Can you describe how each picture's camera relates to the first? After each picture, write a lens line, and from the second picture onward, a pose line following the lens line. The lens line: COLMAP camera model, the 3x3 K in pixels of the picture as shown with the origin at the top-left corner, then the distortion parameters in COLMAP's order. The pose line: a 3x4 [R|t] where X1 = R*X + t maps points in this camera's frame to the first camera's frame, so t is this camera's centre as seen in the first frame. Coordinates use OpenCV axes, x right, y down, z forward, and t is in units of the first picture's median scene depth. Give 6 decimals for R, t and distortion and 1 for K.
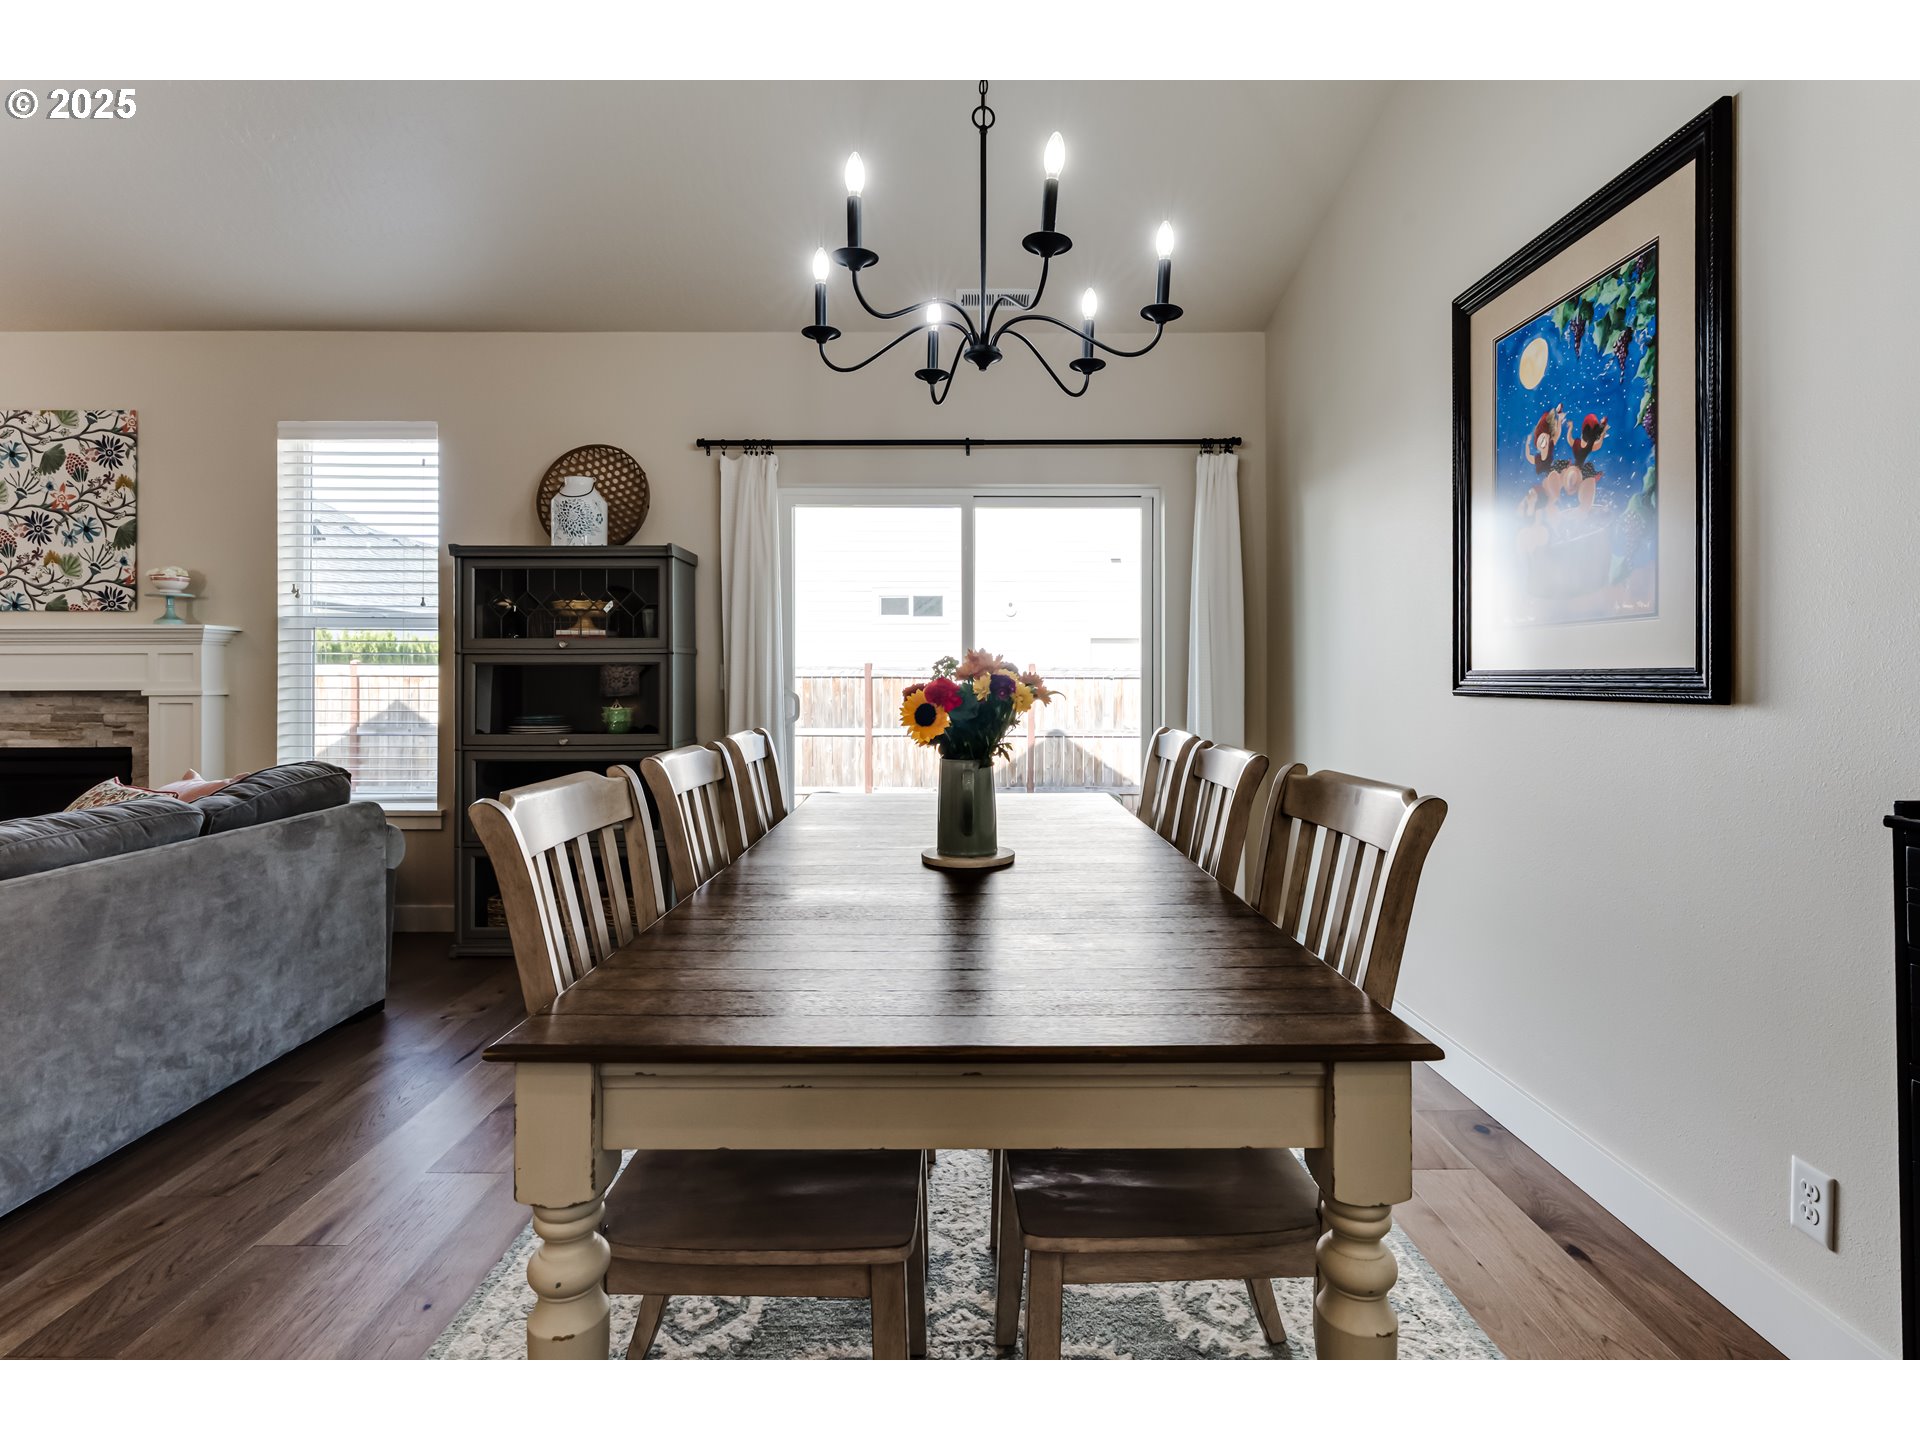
lens RADIAL K [[936.6, 0, 959.1], [0, 936.6, 673.5], [0, 0, 1]] dist [-0.000888, -0.001297]
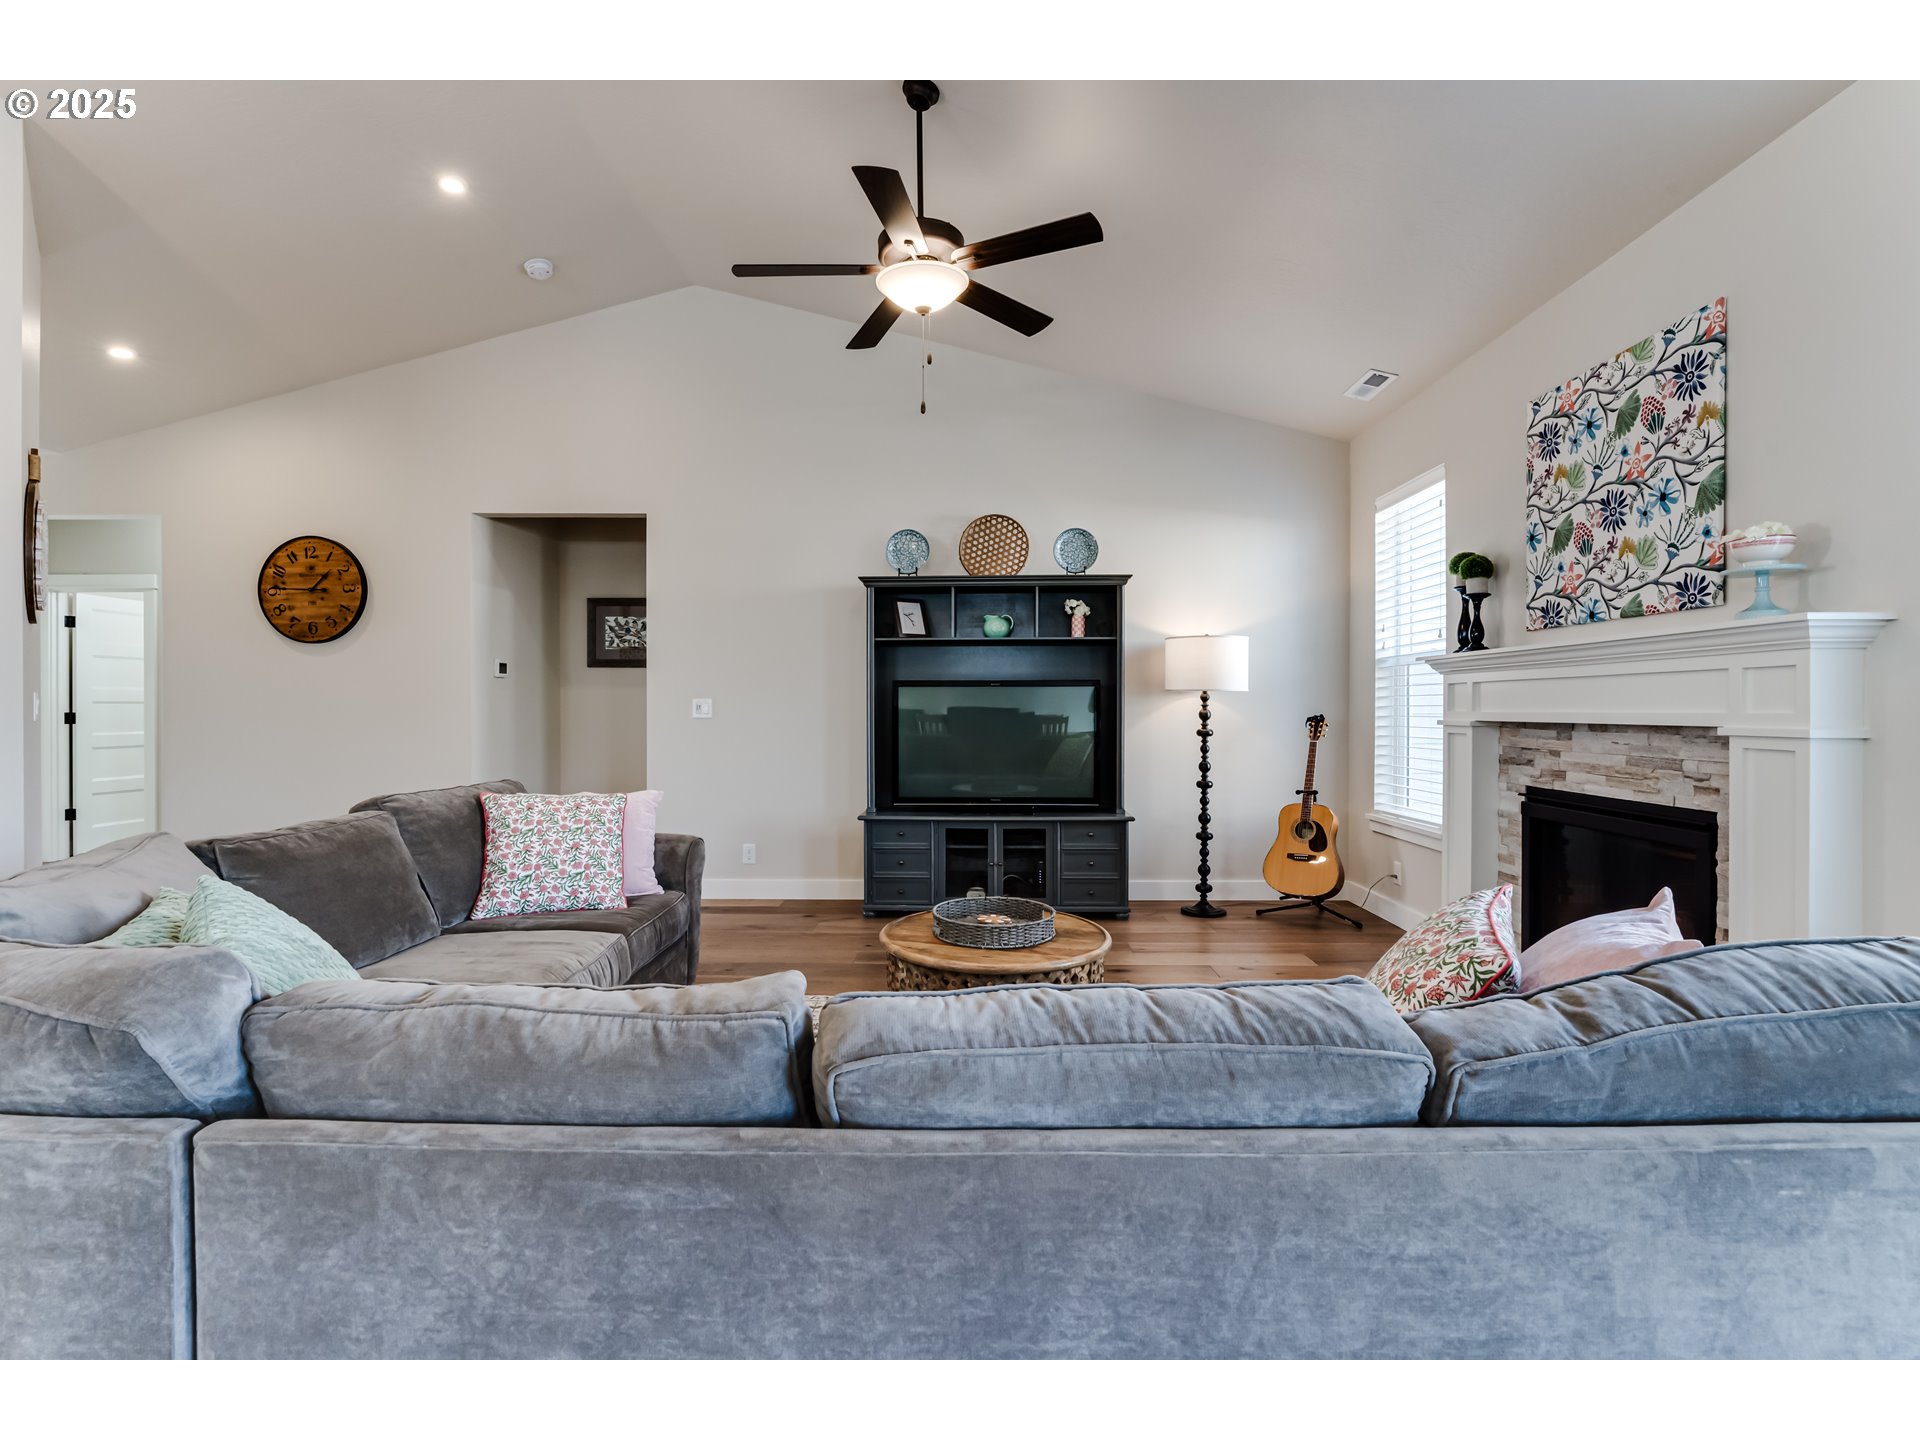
lens RADIAL K [[867.8, 0, 961.7], [0, 867.8, 714.0], [0, 0, 1]] dist [-0.006733, 0.001387]
pose [[-0.024314, 0.008315, -0.999670, -0.266194], [0.004667, 0.999955, 0.008203, 0.001977], [0.999693, -0.004466, -0.024351, 0.486341]]
